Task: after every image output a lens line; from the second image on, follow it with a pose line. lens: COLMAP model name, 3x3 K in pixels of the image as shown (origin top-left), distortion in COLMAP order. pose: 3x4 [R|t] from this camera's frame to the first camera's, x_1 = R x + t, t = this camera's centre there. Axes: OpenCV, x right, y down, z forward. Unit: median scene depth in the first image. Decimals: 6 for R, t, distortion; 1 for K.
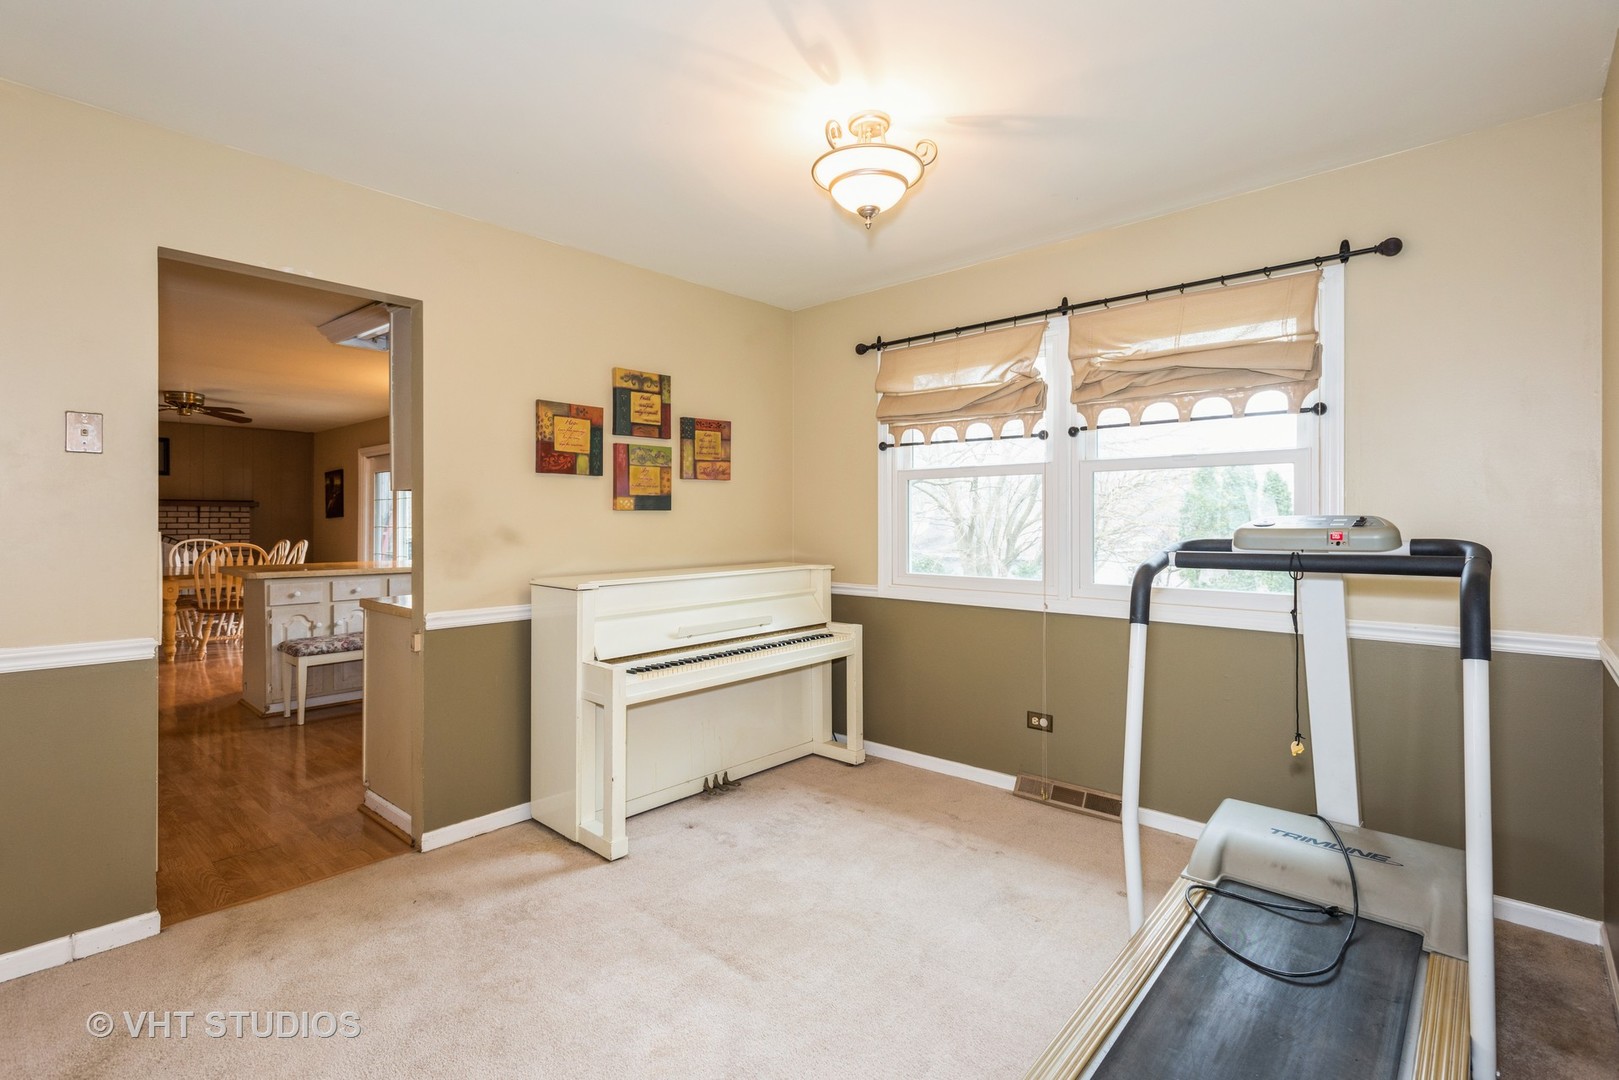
lens RADIAL K [[757.3, 0, 811.1], [0, 757.3, 530.7], [0, 0, 1]] dist [0.000381, 0.000024]
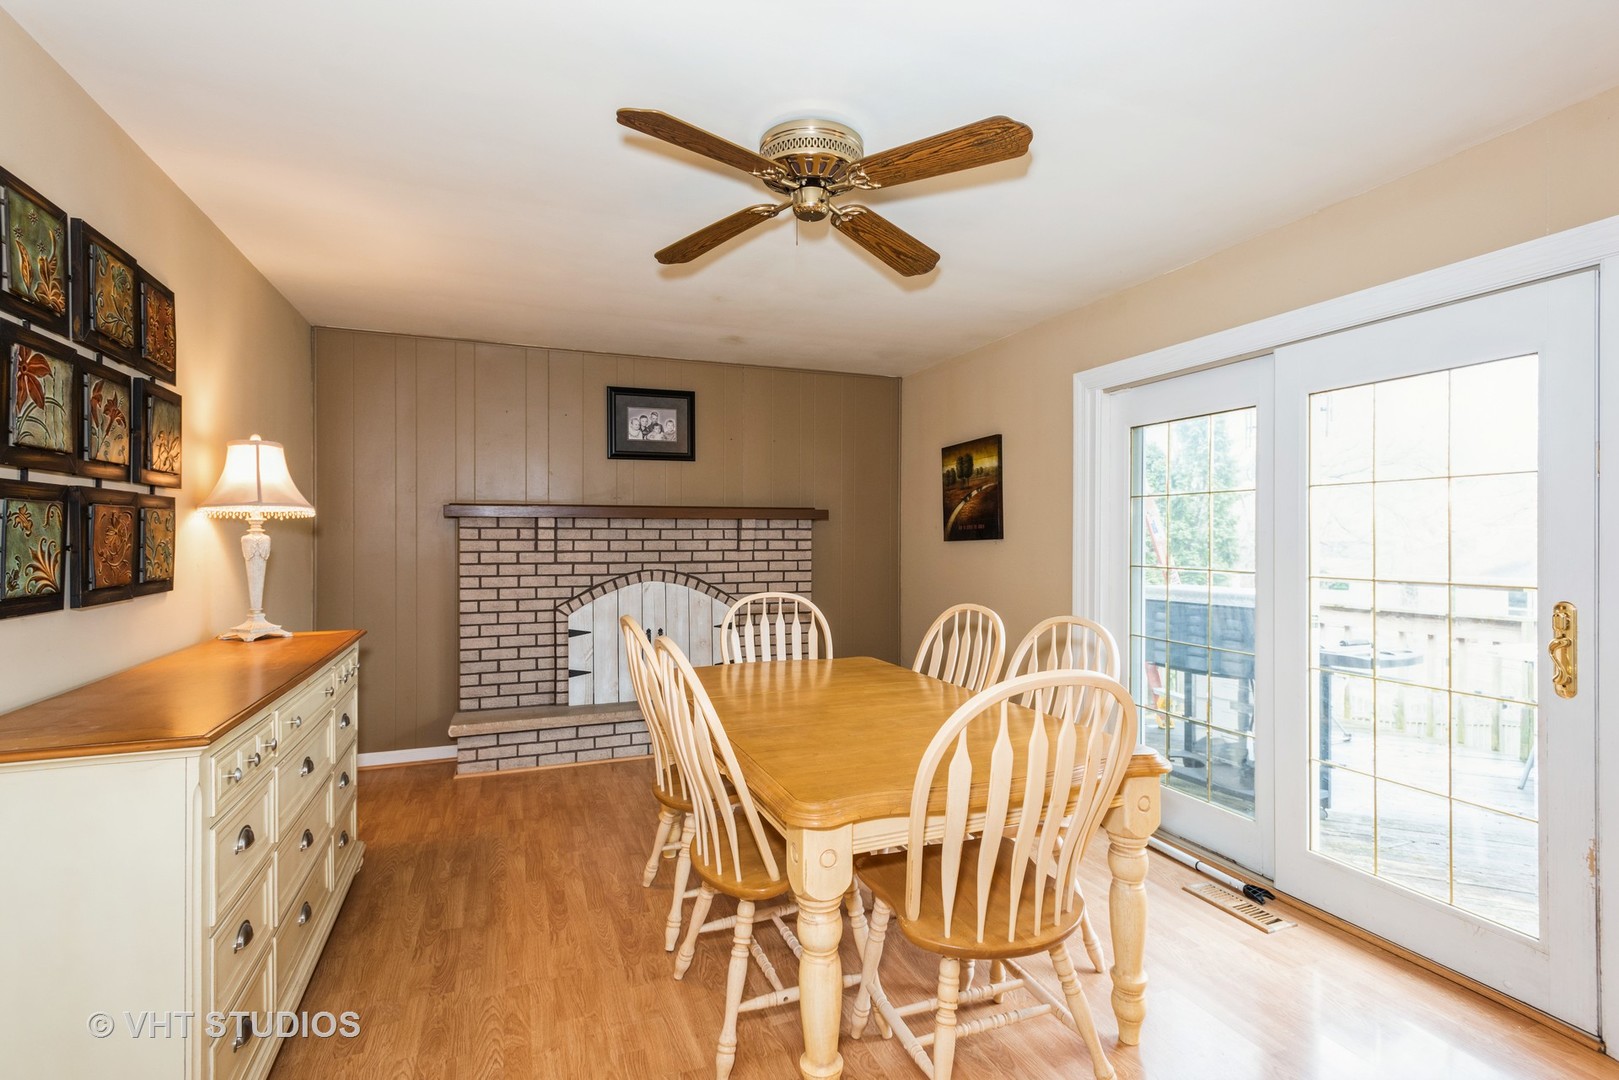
lens RADIAL K [[757.3, 0, 808.2], [0, 757.3, 539.0], [0, 0, 1]] dist [0.000381, 0.000024]
pose [[0.894873, 0.000332, -0.446321, -0.528885], [-0.005462, 0.999933, -0.010207, -0.013491], [0.446287, 0.011572, 0.894815, 0.554473]]
